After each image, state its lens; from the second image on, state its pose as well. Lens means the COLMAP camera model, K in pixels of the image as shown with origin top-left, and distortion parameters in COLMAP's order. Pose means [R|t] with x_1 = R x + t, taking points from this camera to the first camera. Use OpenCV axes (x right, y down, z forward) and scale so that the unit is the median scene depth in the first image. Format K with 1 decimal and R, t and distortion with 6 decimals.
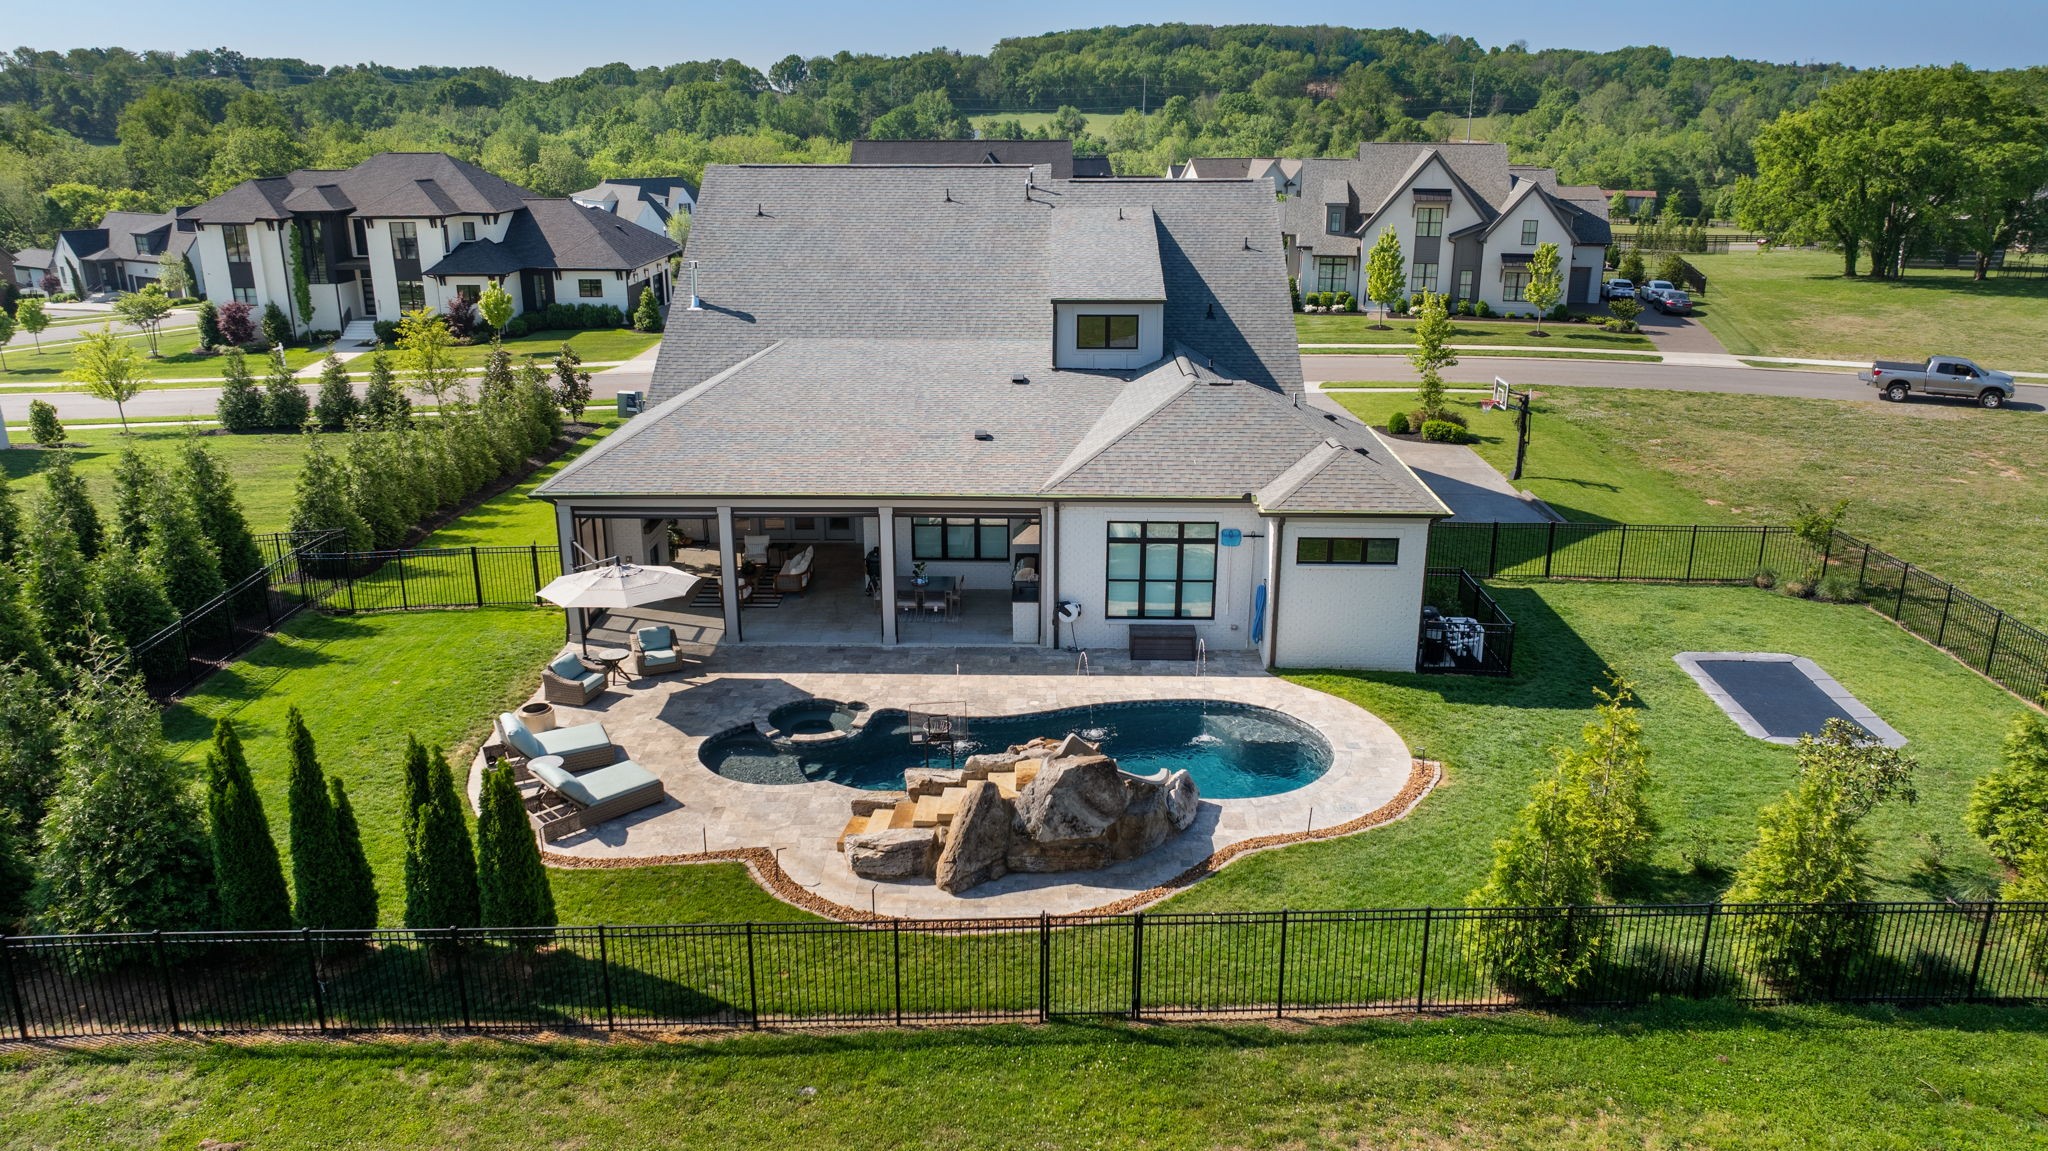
lens RADIAL K [[1526.4, 0, 1022.8], [0, 1526.4, 573.3], [0, 0, 1]] dist [0.003595, 0.001532]
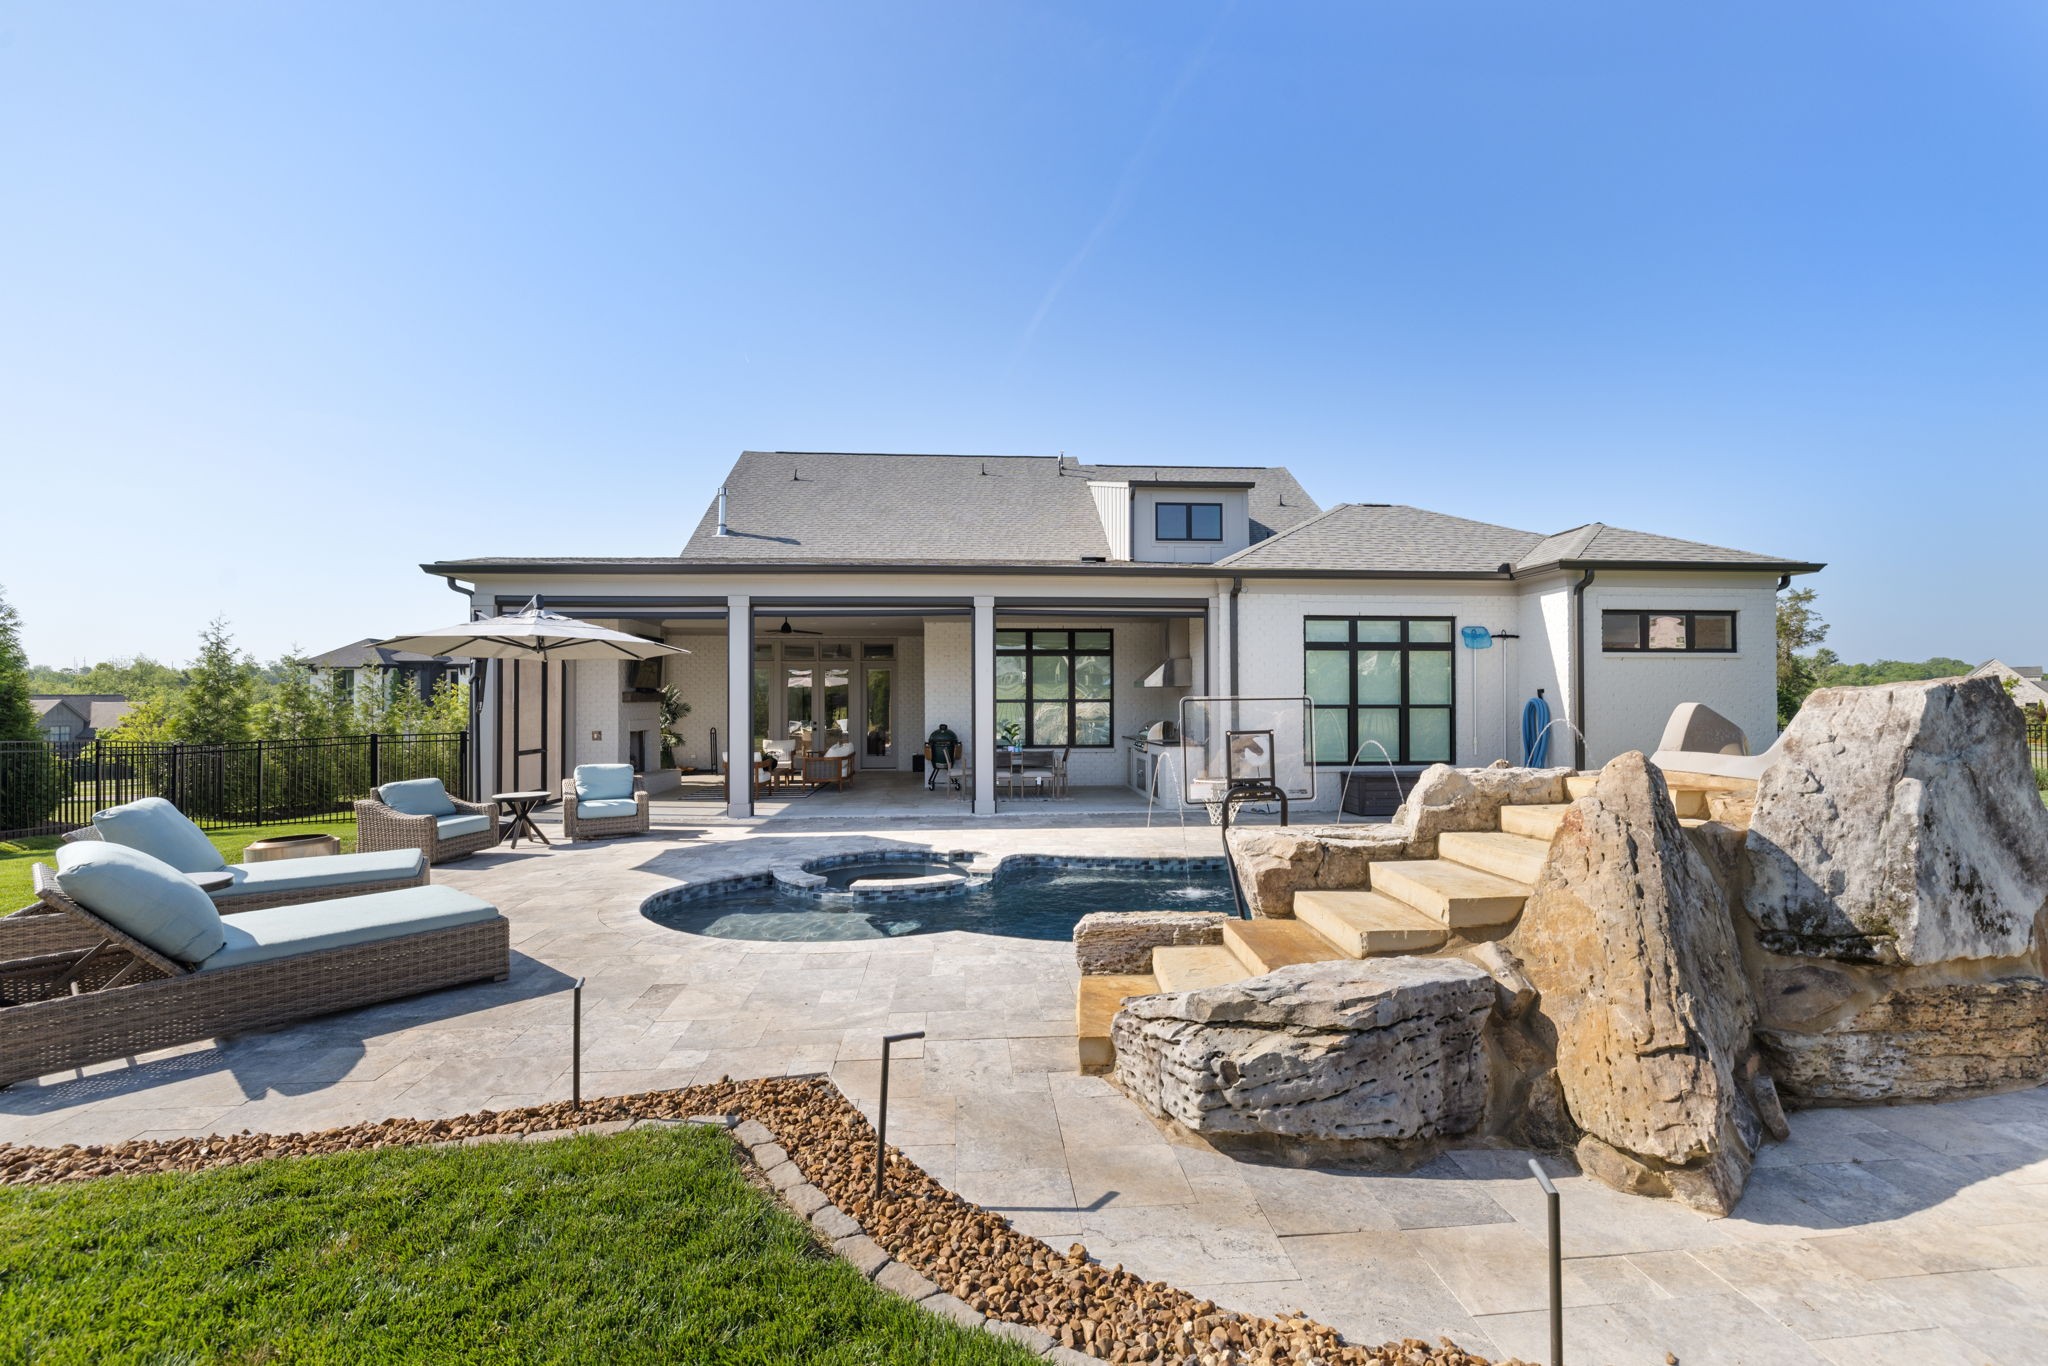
lens RADIAL K [[912.3, 0, 1033.3], [0, 912.3, 691.7], [0, 0, 1]] dist [-0.003587, -0.000228]
pose [[0.993541, 0.000470, 0.113473, -0.119106], [0.037325, 0.942992, -0.330717, 0.136914], [-0.107160, 0.332816, 0.936883, 0.658878]]
